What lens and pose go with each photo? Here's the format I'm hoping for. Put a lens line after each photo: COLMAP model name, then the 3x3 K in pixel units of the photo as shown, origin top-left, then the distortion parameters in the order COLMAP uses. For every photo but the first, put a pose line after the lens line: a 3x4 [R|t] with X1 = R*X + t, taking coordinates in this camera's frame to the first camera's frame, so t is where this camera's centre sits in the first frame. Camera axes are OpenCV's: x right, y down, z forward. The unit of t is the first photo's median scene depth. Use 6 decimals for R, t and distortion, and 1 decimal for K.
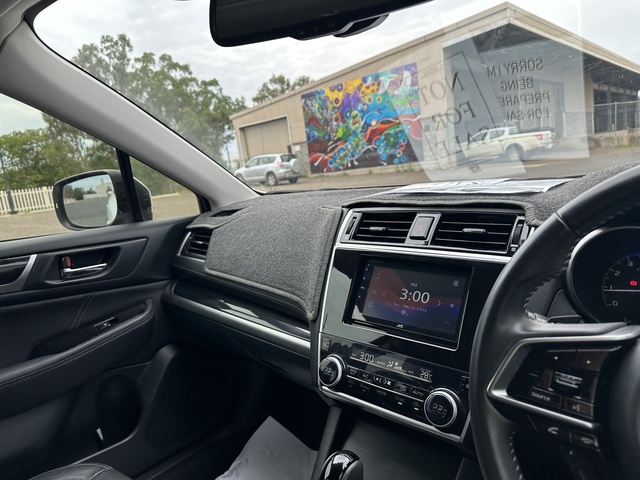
lens RADIAL K [[403.3, 0, 320.0], [0, 403.3, 240.0], [0, 0, 1]] dist [0.001663, -0.042667]
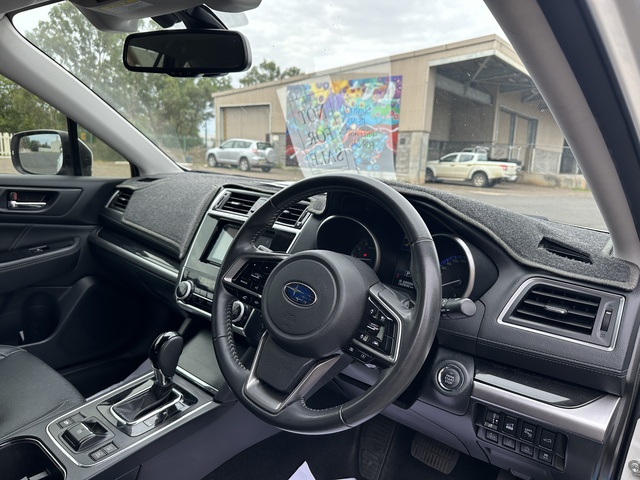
lens RADIAL K [[404.6, 0, 325.0], [0, 404.6, 244.8], [0, 0, 1]] dist [0.000932, -0.046029]
pose [[0.984004, 0.151081, 0.094395, 0.011227], [-0.152967, 0.988145, 0.013030, 0.001694], [-0.091307, -0.027261, 0.995450, -0.016186]]
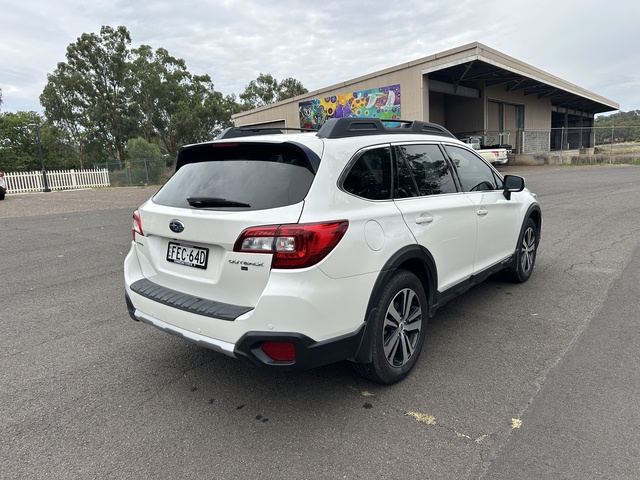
lens RADIAL K [[403.3, 0, 320.0], [0, 403.3, 240.0], [0, 0, 1]] dist [0.001663, -0.042667]
pose [[0.996089, 0.049806, 0.072985, -0.053958], [-0.050159, 0.998737, 0.003003, 0.024061], [-0.072743, -0.006652, 0.997329, -0.155290]]
